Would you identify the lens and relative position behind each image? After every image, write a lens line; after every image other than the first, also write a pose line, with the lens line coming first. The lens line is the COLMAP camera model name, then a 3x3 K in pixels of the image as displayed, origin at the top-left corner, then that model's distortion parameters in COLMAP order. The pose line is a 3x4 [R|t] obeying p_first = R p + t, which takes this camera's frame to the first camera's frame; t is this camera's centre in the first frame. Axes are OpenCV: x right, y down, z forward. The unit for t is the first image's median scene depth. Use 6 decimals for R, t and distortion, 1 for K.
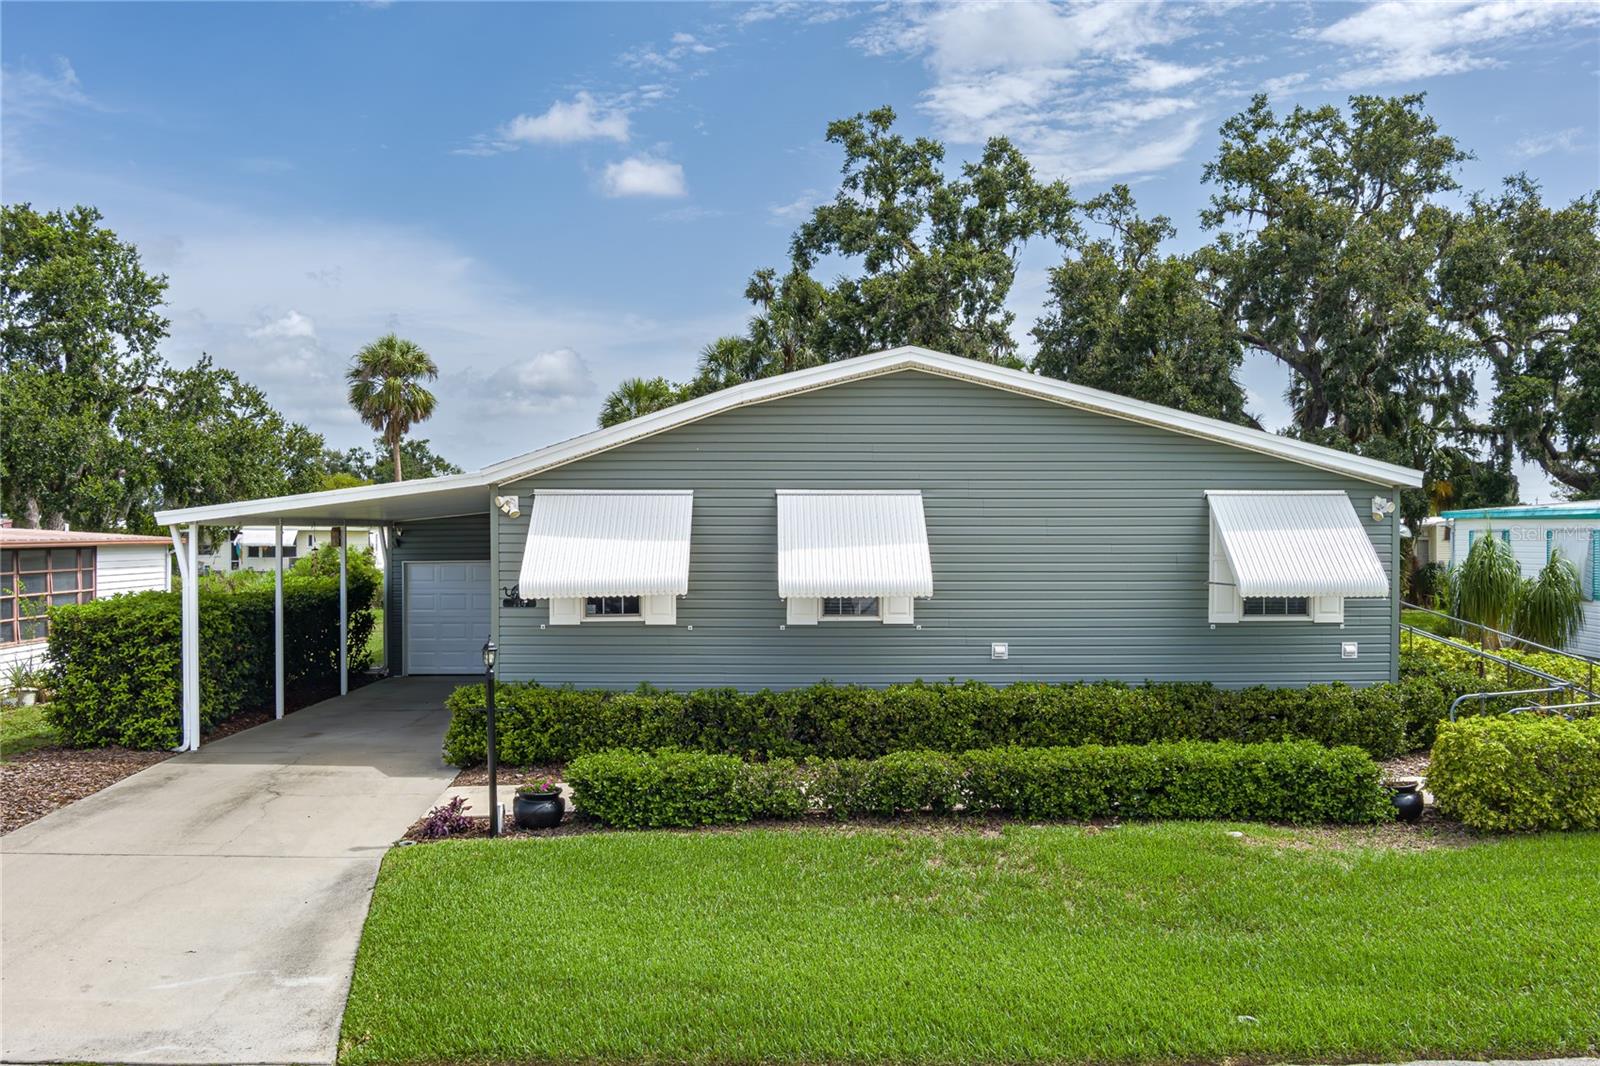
lens RADIAL K [[1287.4, 0, 796.4], [0, 1287.4, 532.6], [0, 0, 1]] dist [-0.090453, 0.050408]
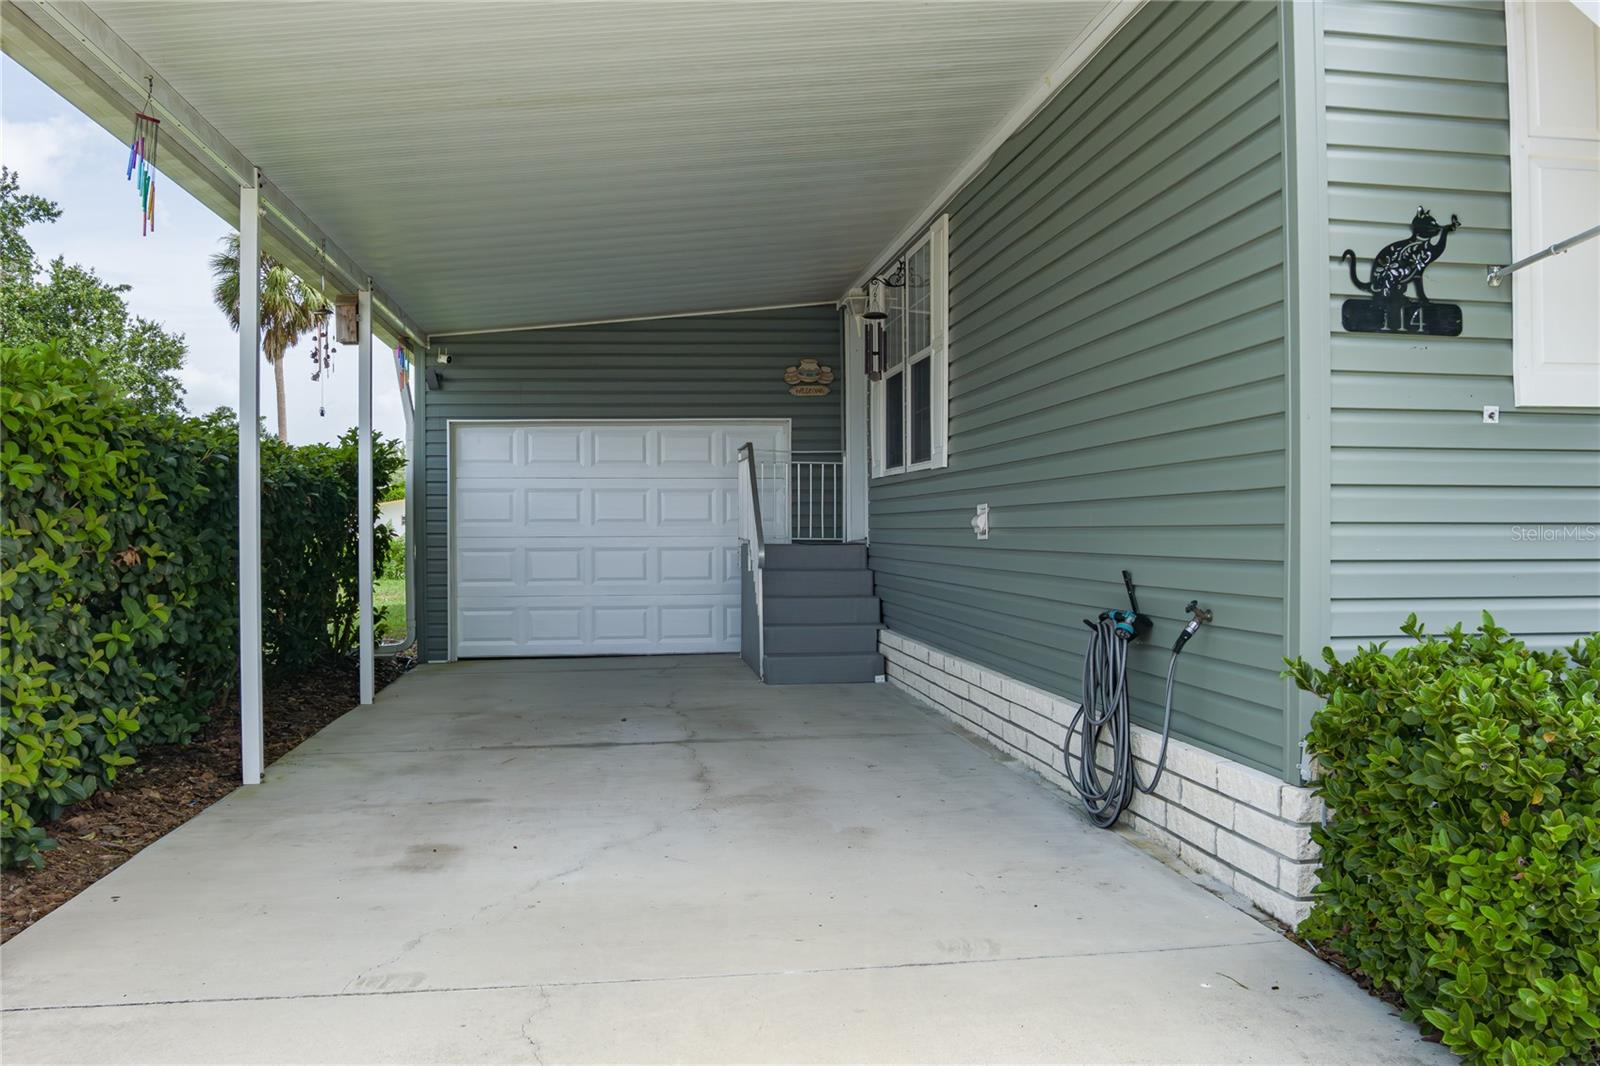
lens RADIAL K [[1287.4, 0, 796.4], [0, 1287.4, 532.6], [0, 0, 1]] dist [-0.090453, 0.050408]
pose [[0.992229, -0.001434, 0.124417, -0.361748], [0.001038, 0.999994, 0.003249, 0.095384], [-0.124421, -0.003095, 0.992225, 0.773309]]
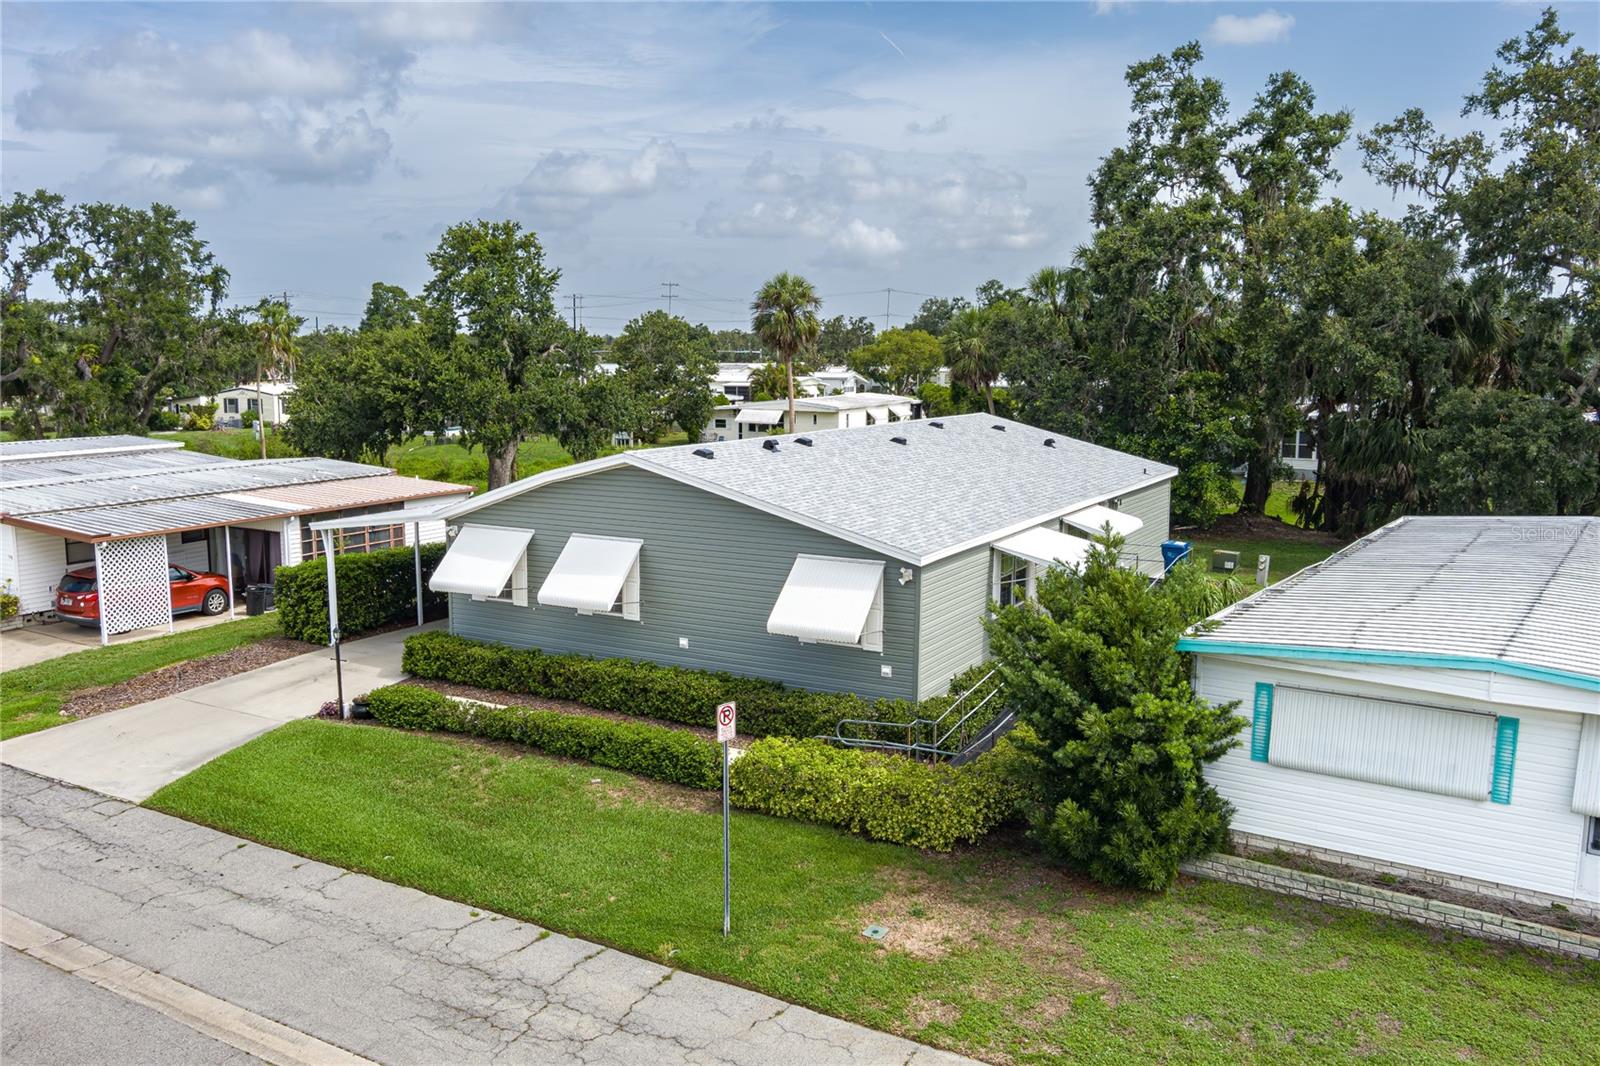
lens RADIAL K [[1287.4, 0, 796.4], [0, 1287.4, 532.6], [0, 0, 1]] dist [-0.090453, 0.050408]
pose [[0.867929, 0.071608, -0.491499, 1.051754], [-0.002600, 0.990194, 0.139673, -0.265975], [0.496681, -0.119949, 0.859605, -0.283356]]
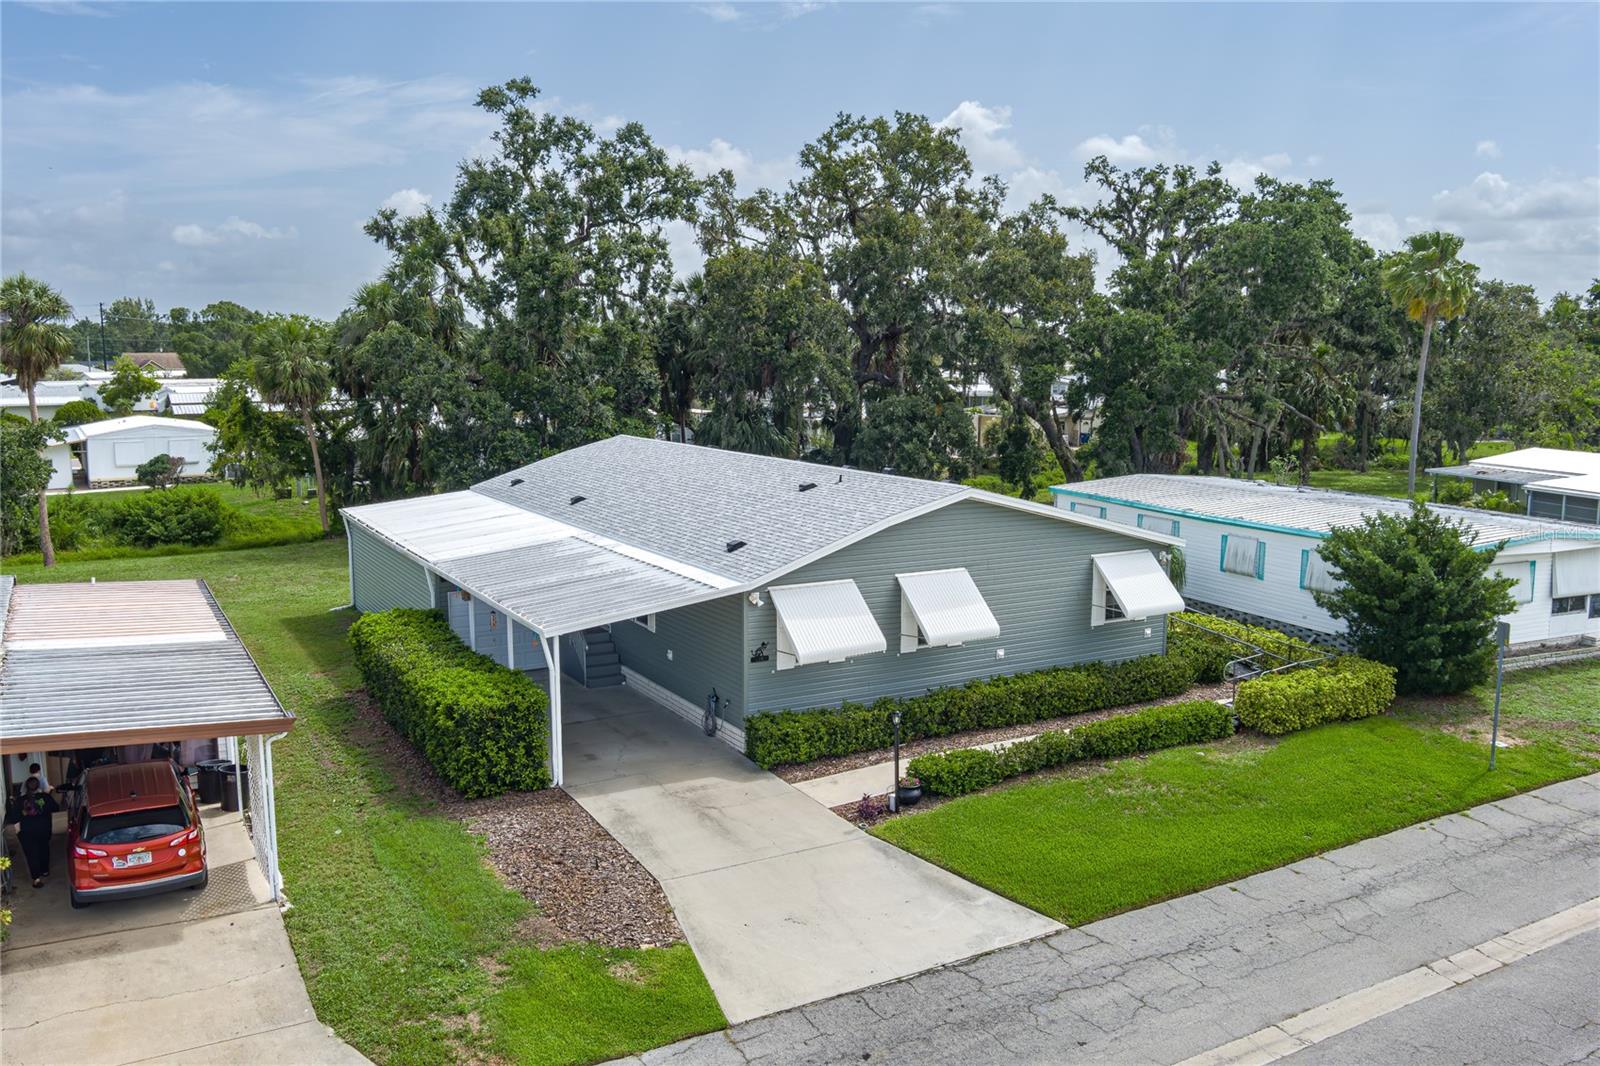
lens RADIAL K [[1292.5, 0, 800.0], [0, 1292.5, 533.0], [0, 0, 1]] dist [-0.061233, 0.004660]
pose [[0.868256, -0.066778, 0.491602, -0.943414], [-0.002951, 0.990187, 0.139716, -0.320153], [-0.496108, -0.122760, 0.859539, -0.370677]]
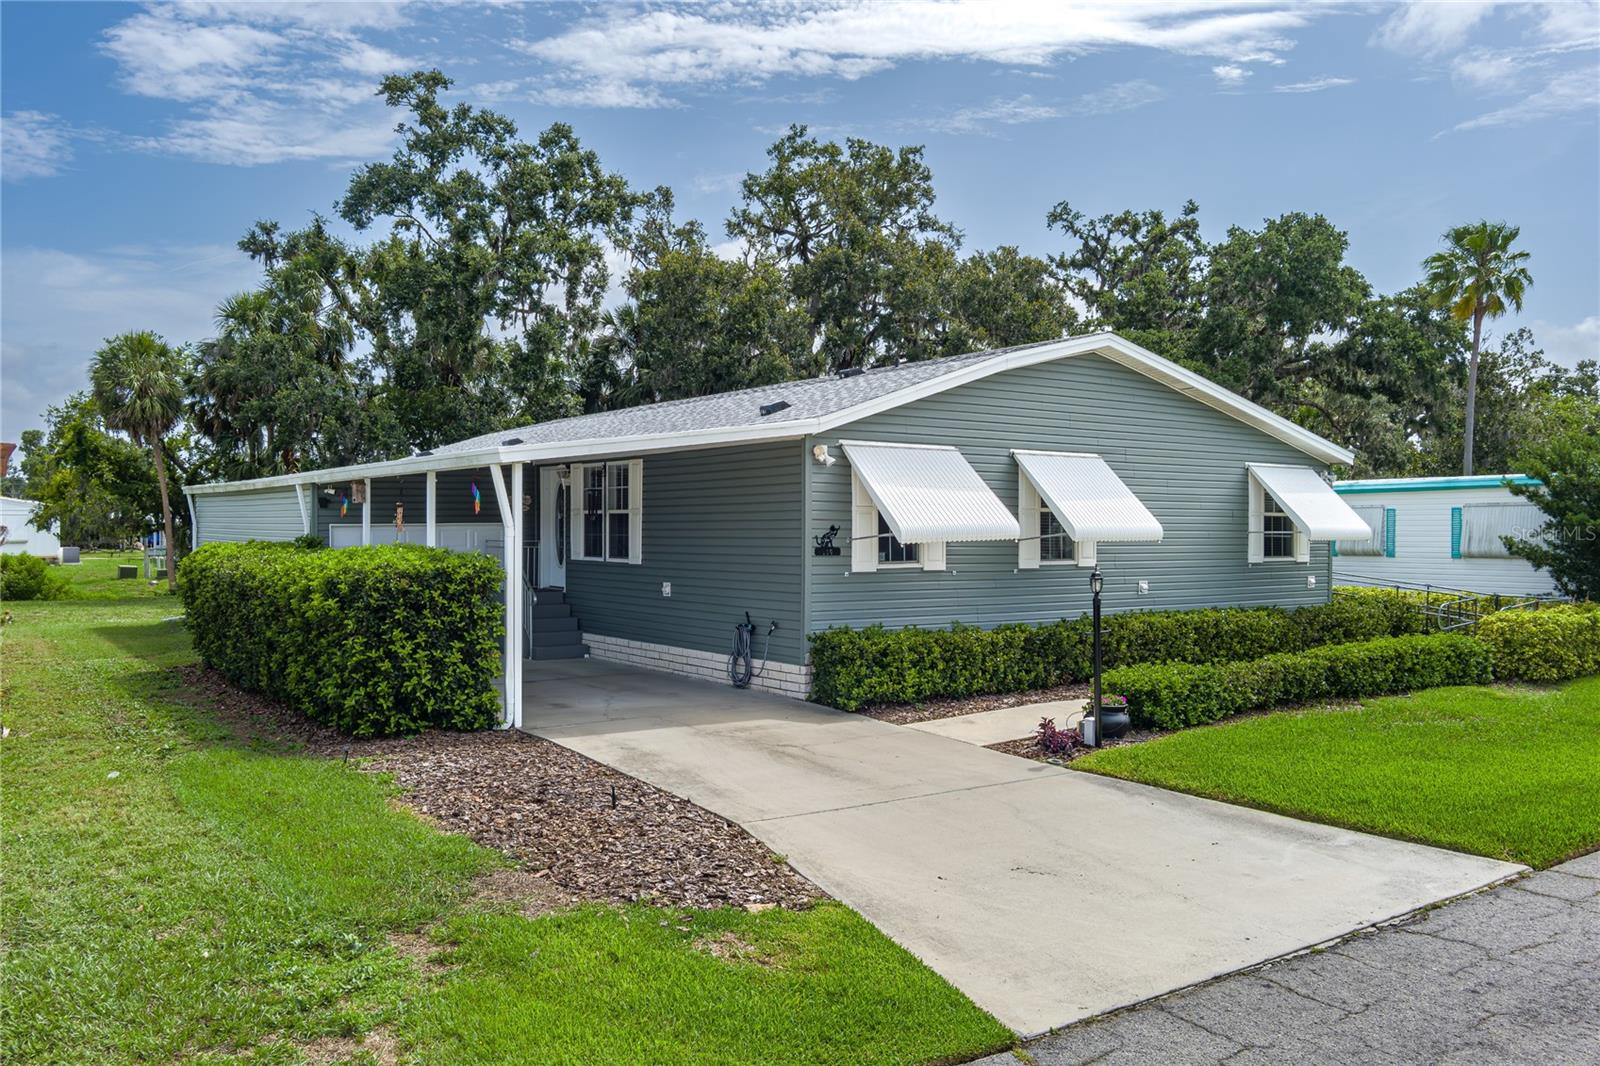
lens RADIAL K [[1292.5, 0, 800.0], [0, 1292.5, 533.0], [0, 0, 1]] dist [-0.061233, 0.004660]
pose [[0.820651, 0.000195, 0.571430, -0.816880], [-0.002727, 0.999990, 0.003575, 0.036947], [-0.571424, -0.004492, 0.820643, 0.174440]]
